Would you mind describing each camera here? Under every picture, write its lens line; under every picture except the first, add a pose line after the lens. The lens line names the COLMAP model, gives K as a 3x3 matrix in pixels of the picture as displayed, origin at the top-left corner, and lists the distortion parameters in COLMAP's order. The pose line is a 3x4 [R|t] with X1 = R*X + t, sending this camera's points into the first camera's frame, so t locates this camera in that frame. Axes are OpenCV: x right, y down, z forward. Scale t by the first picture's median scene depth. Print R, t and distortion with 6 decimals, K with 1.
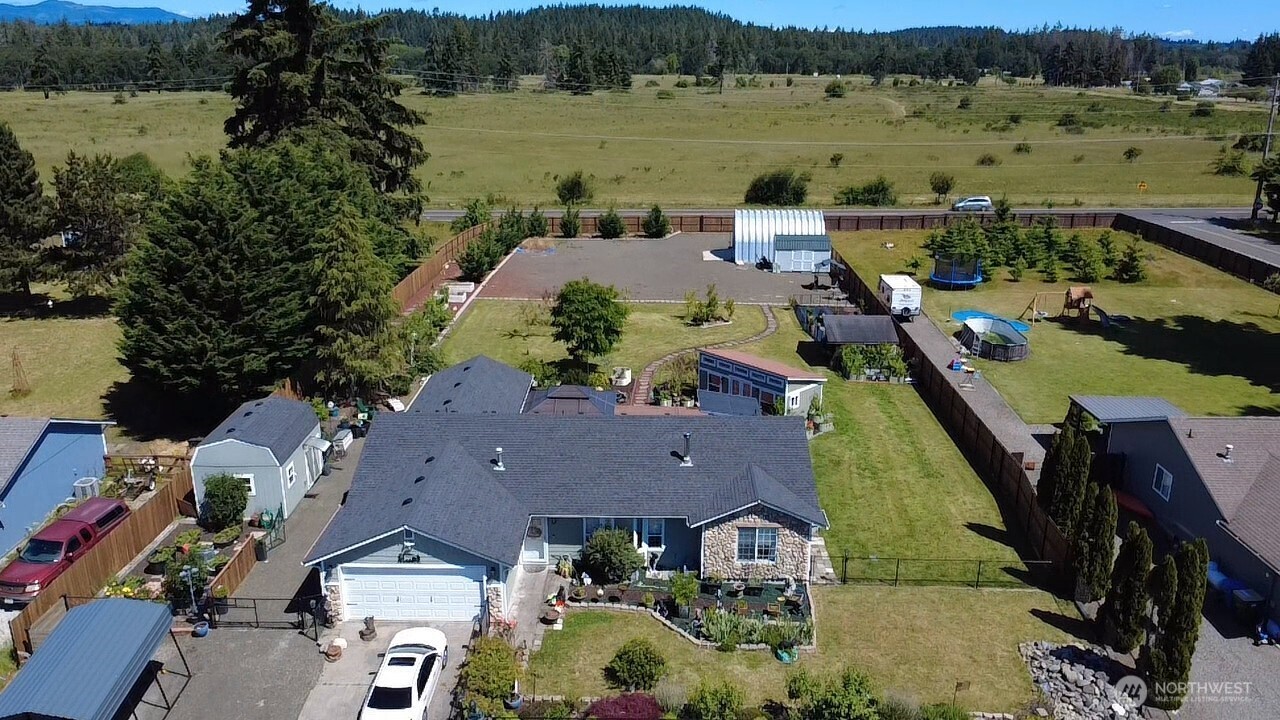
lens RADIAL K [[939.7, 0, 638.7], [0, 939.7, 373.0], [0, 0, 1]] dist [0.001440, -0.001932]
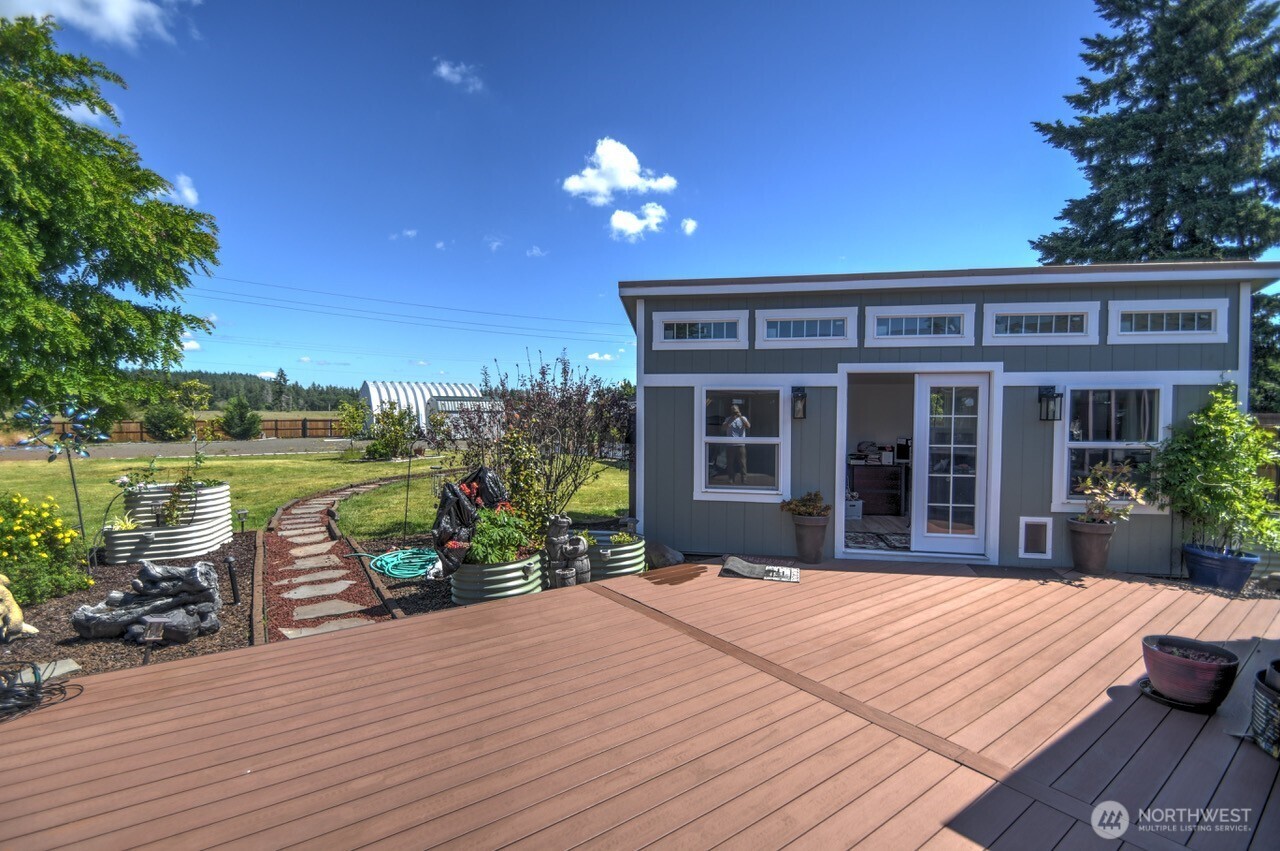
lens RADIAL K [[577.0, 0, 628.7], [0, 577.0, 430.2], [0, 0, 1]] dist [0.001605, -0.009238]
pose [[0.803236, -0.016571, 0.595431, -0.019623], [0.191311, 0.953831, -0.231533, 0.045929], [-0.564103, 0.299888, 0.769321, 1.212263]]
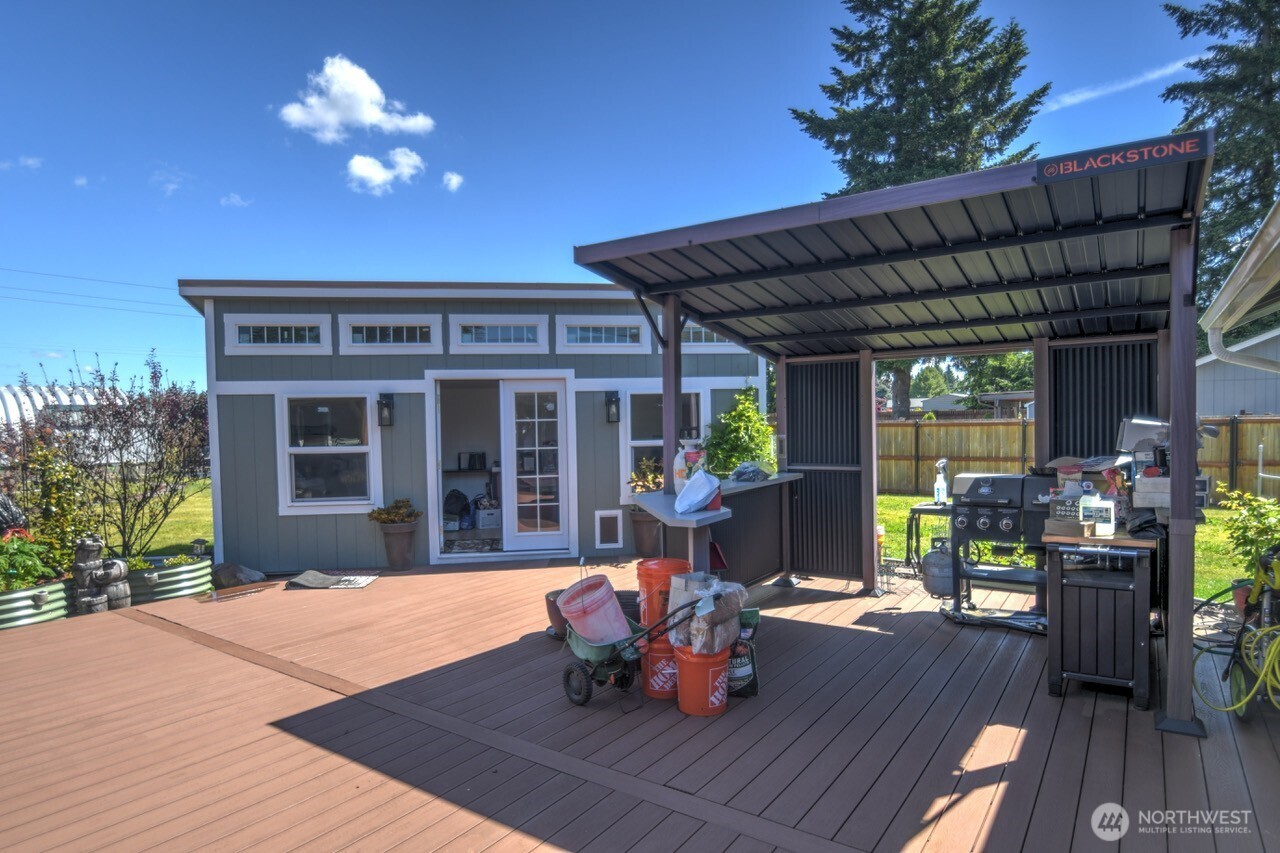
lens RADIAL K [[728.4, 0, 629.5], [0, 728.4, 441.2], [0, 0, 1]] dist [-0.003754, -0.022798]
pose [[0.568029, -0.037364, 0.822160, -0.012198], [0.285364, 0.945938, -0.154169, 0.068938], [-0.771952, 0.322187, 0.547983, 1.147337]]
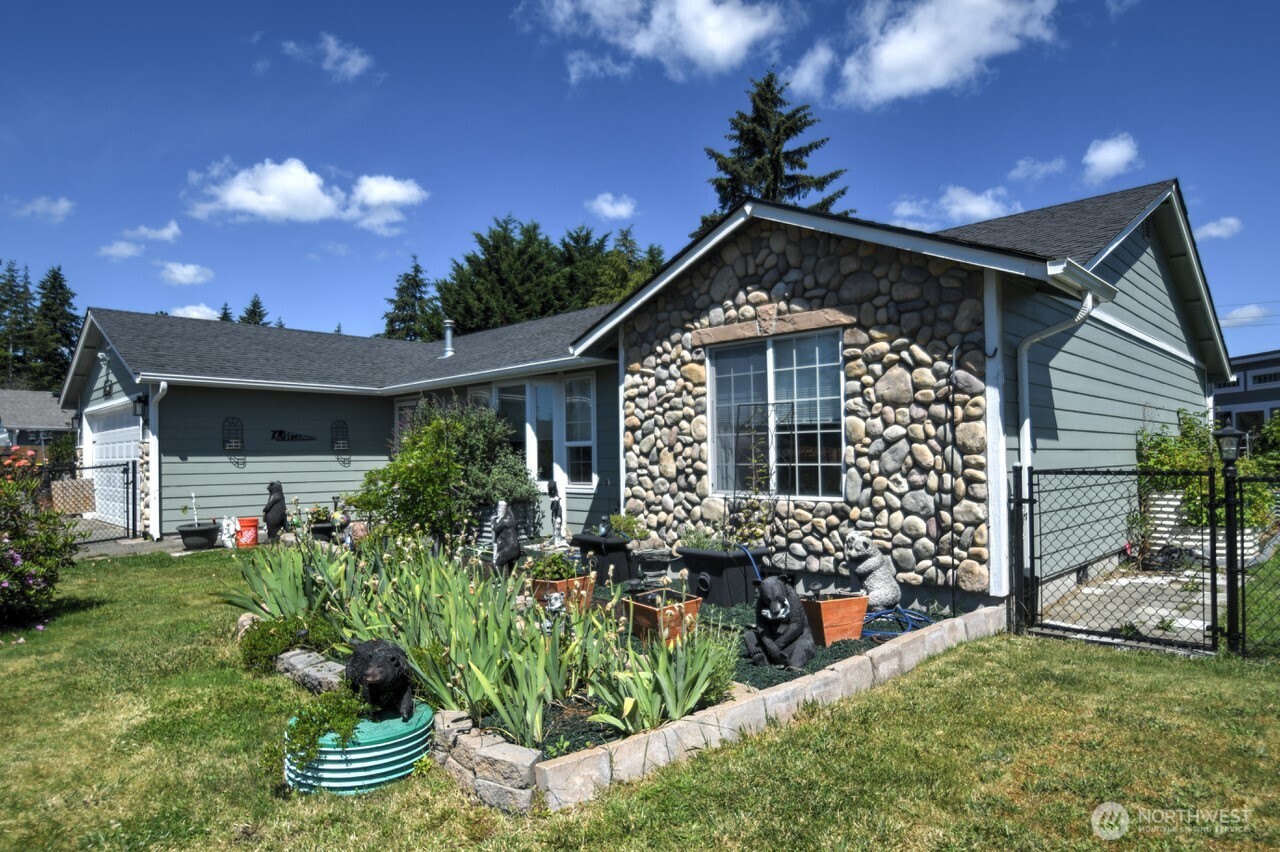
lens RADIAL K [[728.4, 0, 629.5], [0, 728.4, 440.7], [0, 0, 1]] dist [-0.003754, -0.022798]
pose [[0.726033, -0.028520, -0.687068, 0.207710], [-0.208013, 0.943222, -0.258963, 0.221076], [0.655444, 0.330935, 0.678878, 0.753062]]
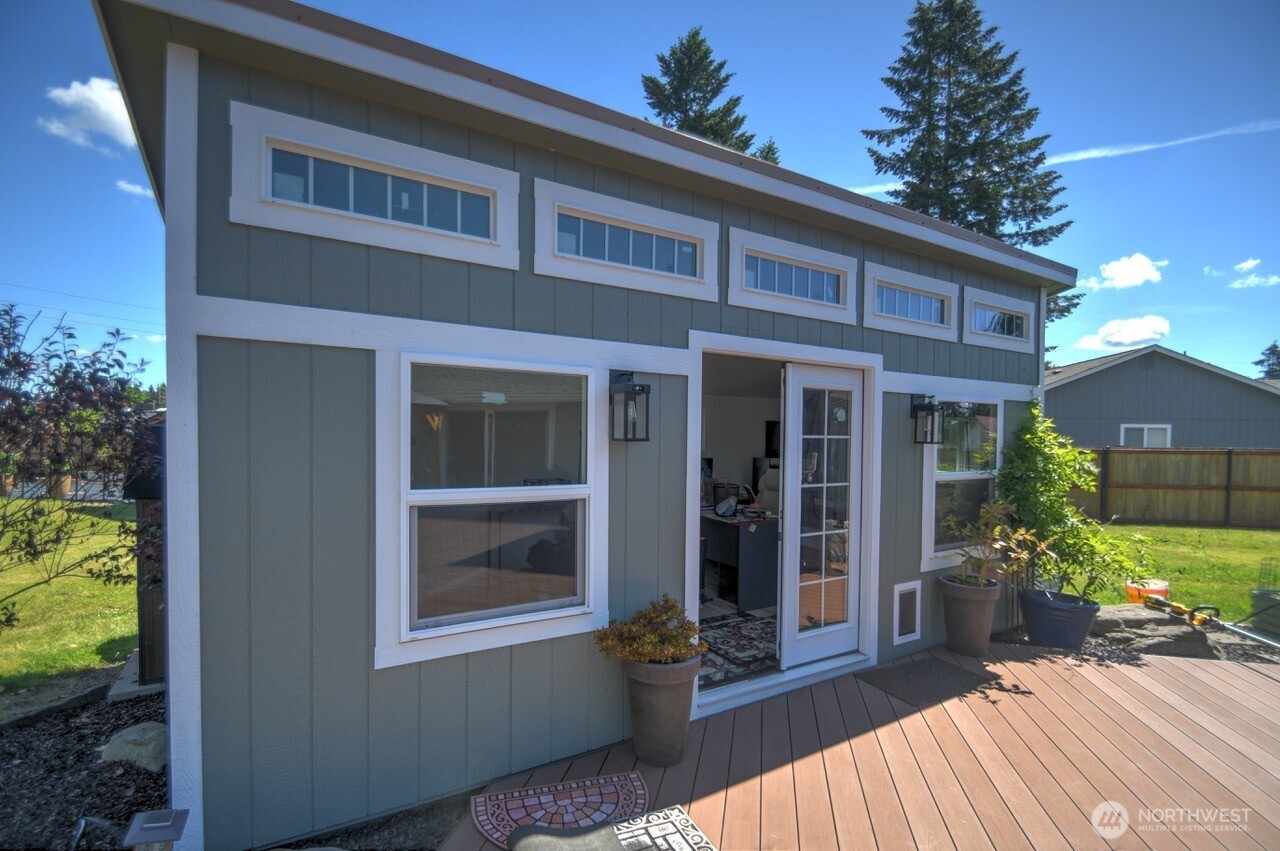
lens RADIAL K [[572.9, 0, 625.7], [0, 572.9, 451.3], [0, 0, 1]] dist [-0.000770, -0.000186]
pose [[0.224241, -0.026155, 0.974183, 0.044869], [0.306727, 0.950729, -0.045079, 0.018556], [-0.925005, 0.308917, 0.221215, 1.294295]]
